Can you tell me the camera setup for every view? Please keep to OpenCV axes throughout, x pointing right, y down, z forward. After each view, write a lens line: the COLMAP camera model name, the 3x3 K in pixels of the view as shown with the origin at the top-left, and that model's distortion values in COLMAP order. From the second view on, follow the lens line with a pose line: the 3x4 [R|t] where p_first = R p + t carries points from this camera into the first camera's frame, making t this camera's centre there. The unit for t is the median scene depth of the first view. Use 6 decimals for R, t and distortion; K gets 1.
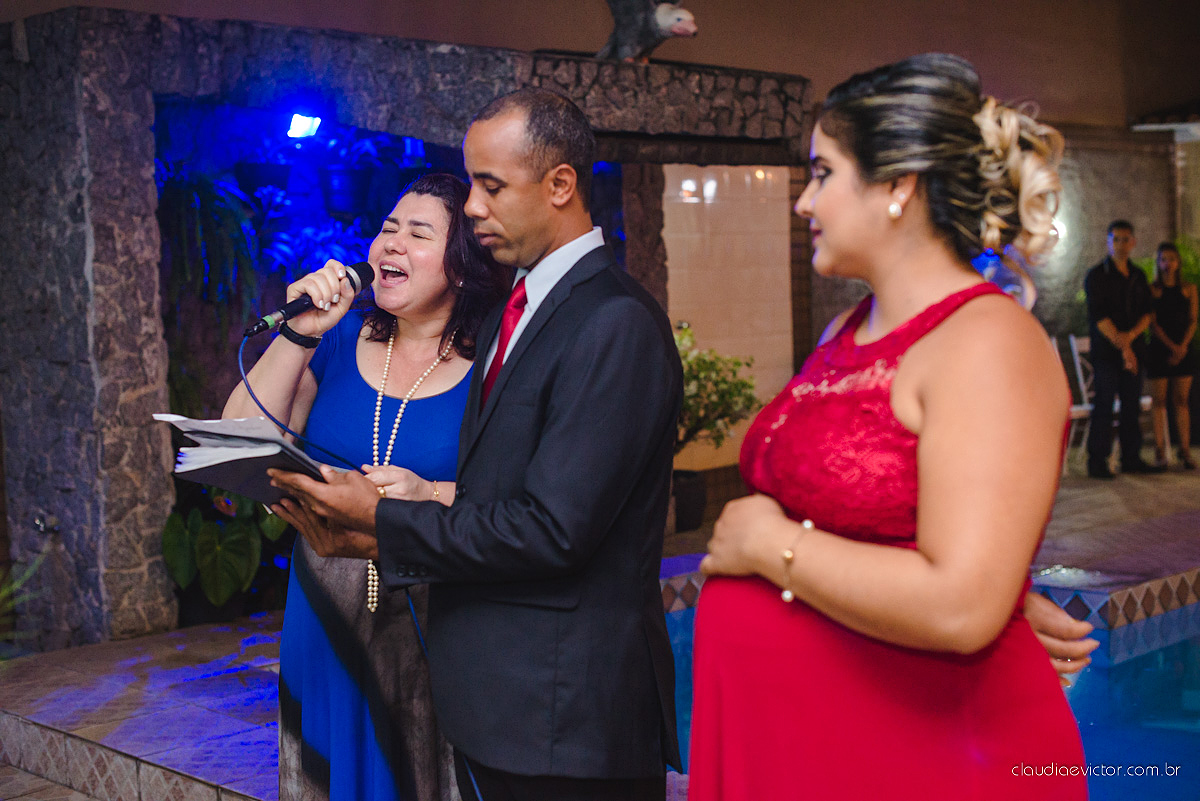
lens RADIAL K [[1728.6, 0, 600.0], [0, 1728.6, 400.5], [0, 0, 1]] dist [0.027005, 0.076500]
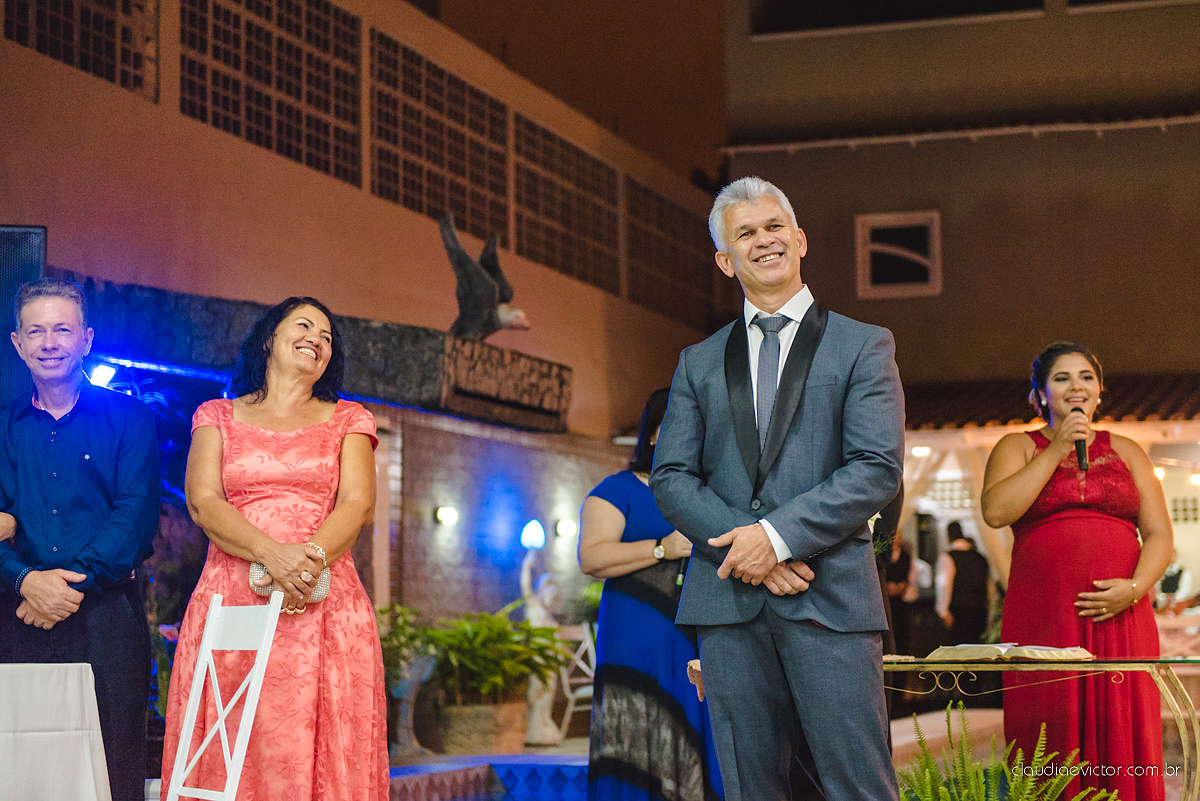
lens RADIAL K [[2178.3, 0, 600.0], [0, 2178.3, 400.5], [0, 0, 1]] dist [0.053277, 0.117296]
pose [[0.924349, 0.068264, 0.375392, -0.497045], [-0.000650, 0.984145, -0.177363, 0.134768], [-0.381548, 0.163701, 0.909738, -0.515778]]
